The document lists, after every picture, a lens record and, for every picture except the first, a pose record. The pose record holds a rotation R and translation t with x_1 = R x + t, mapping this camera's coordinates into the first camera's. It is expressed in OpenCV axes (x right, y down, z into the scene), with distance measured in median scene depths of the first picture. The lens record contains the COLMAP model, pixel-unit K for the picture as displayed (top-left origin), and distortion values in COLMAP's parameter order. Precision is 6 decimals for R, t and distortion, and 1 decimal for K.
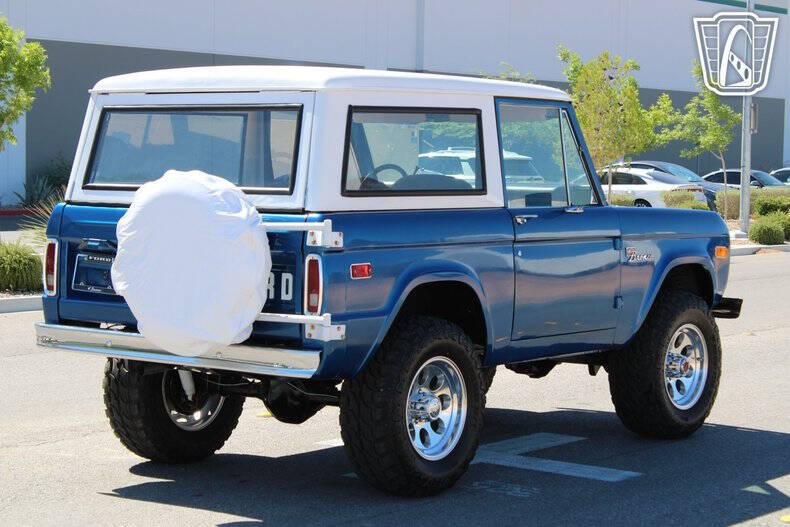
lens RADIAL K [[1905.9, 0, 395.0], [0, 1905.9, 263.5], [0, 0, 1]] dist [0.055246, 0.548149]
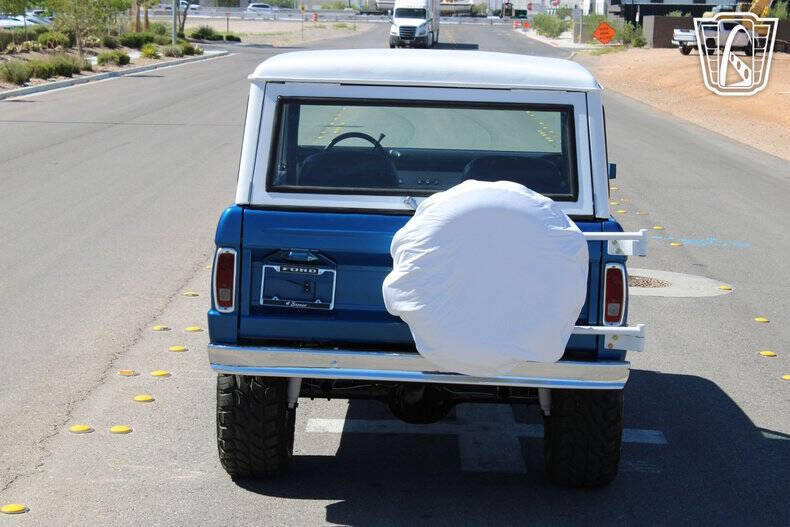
lens RADIAL K [[1905.9, 0, 395.0], [0, 1905.9, 263.5], [0, 0, 1]] dist [0.055246, 0.548149]
pose [[0.816622, -0.064654, 0.573540, -0.614131], [0.013513, 0.995575, 0.092989, -0.085729], [-0.577015, -0.068186, 0.813882, 0.237826]]
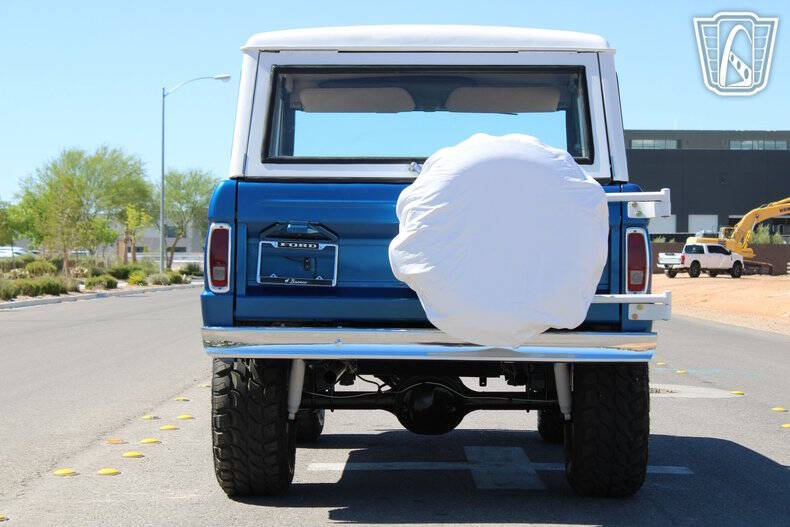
lens RADIAL K [[1905.9, 0, 395.0], [0, 1905.9, 263.5], [0, 0, 1]] dist [0.055246, 0.548149]
pose [[0.812152, -0.009498, 0.583368, -0.591594], [0.038030, 0.998603, -0.036687, 0.036831], [-0.582205, 0.051981, 0.811379, 0.288271]]
